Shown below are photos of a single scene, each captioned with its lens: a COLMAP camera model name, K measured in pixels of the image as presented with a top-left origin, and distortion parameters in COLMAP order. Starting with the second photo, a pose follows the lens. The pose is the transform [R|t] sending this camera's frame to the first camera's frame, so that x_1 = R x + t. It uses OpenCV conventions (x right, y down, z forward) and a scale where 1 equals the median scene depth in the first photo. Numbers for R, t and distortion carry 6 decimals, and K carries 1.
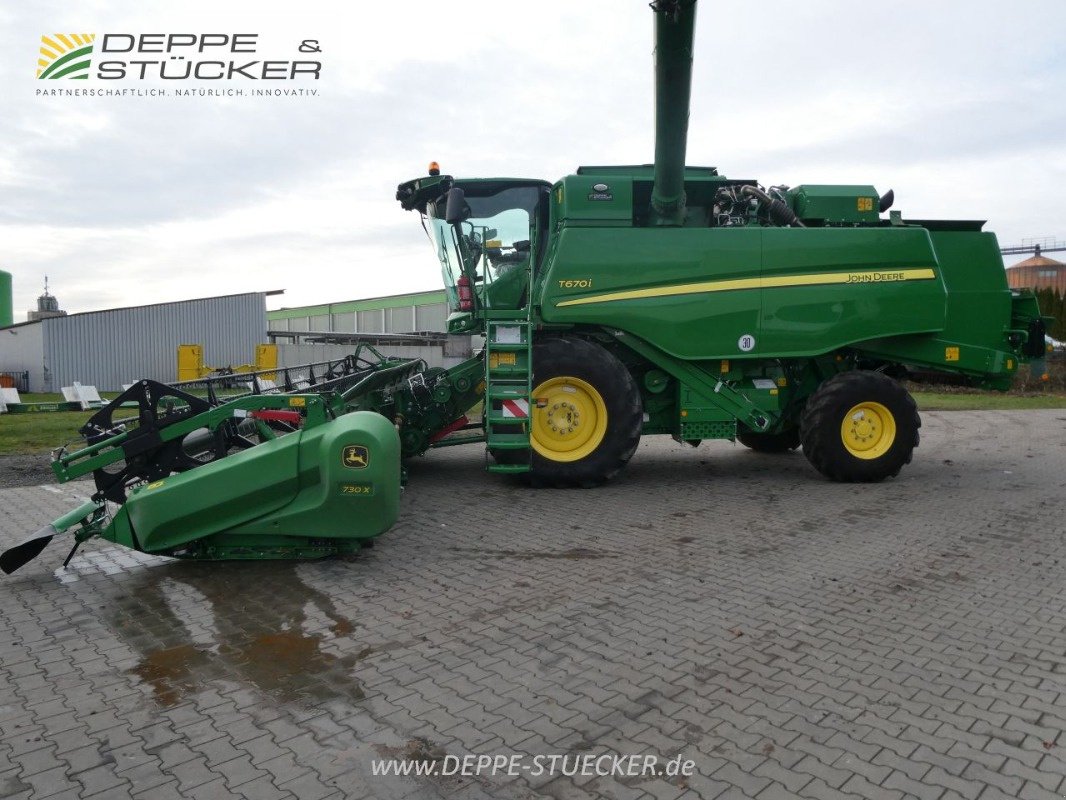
lens RADIAL K [[777.2, 0, 533.7], [0, 777.2, 403.5], [0, 0, 1]] dist [-0.004201, -0.001172]
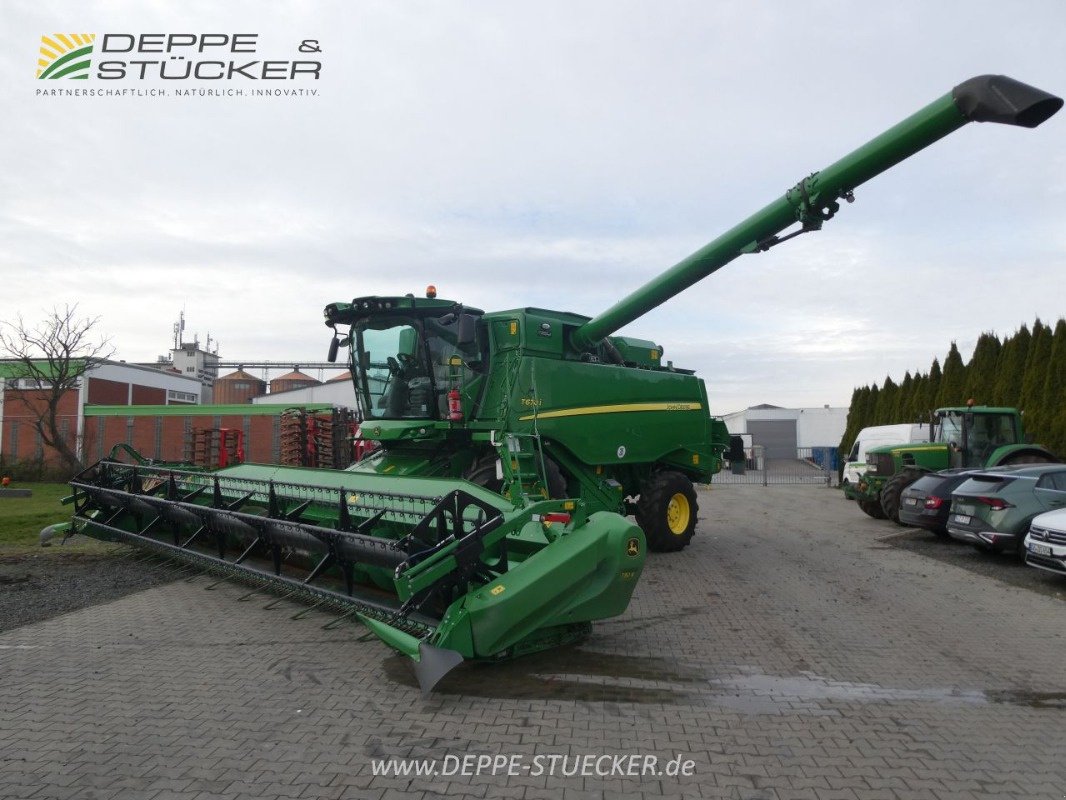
lens RADIAL K [[793.9, 0, 551.2], [0, 793.9, 399.9], [0, 0, 1]] dist [-0.001751, -0.000950]
pose [[0.725361, 0.049386, 0.686595, -0.767064], [0.039131, 0.992852, -0.112755, -0.017779], [-0.687256, 0.108655, 0.718243, 0.095806]]
